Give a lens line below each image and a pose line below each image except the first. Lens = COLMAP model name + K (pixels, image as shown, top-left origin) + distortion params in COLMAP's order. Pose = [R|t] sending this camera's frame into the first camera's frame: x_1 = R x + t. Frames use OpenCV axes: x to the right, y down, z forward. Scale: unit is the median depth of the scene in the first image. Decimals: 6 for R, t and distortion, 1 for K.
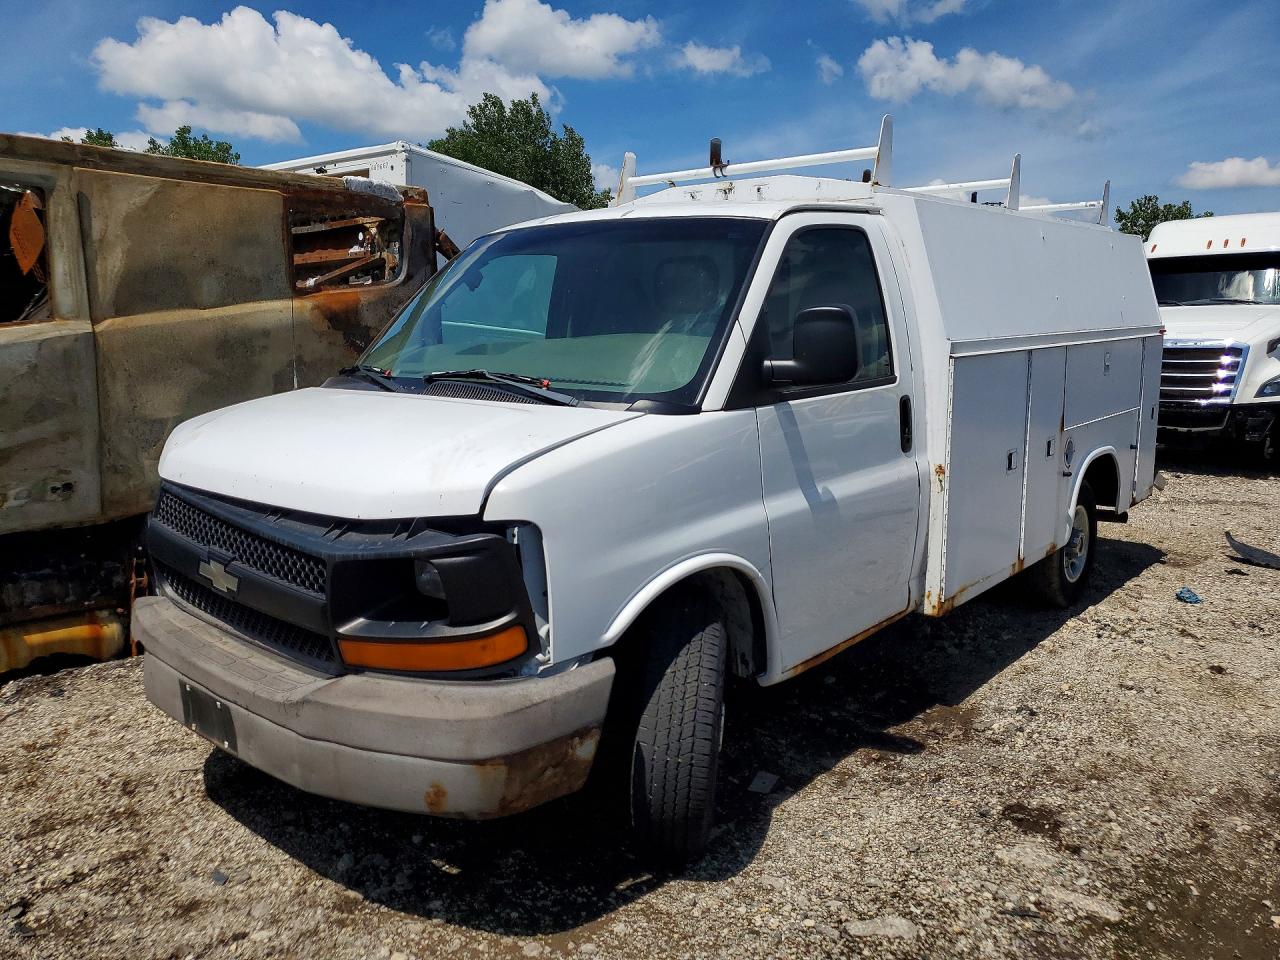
lens RADIAL K [[892.7, 0, 640.0], [0, 892.7, 480.0], [0, 0, 1]] dist [0.091195, -0.097118]
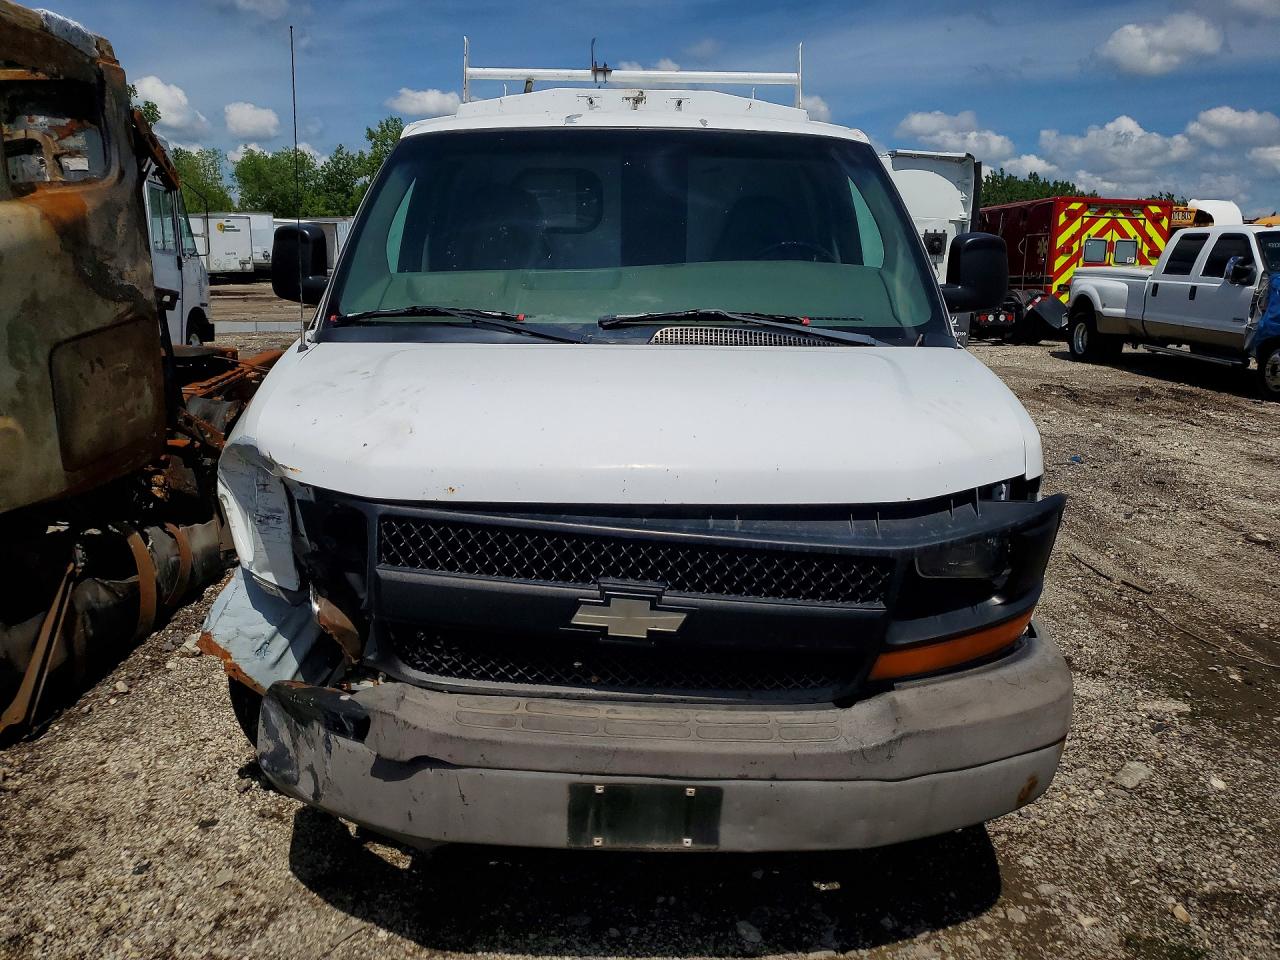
lens RADIAL K [[892.7, 0, 640.0], [0, 892.7, 480.0], [0, 0, 1]] dist [0.091195, -0.097118]
pose [[0.783032, -0.146836, 0.604400, -0.641739], [0.096311, 0.988638, 0.115410, -0.059949], [-0.614479, -0.032159, 0.788277, 0.337884]]
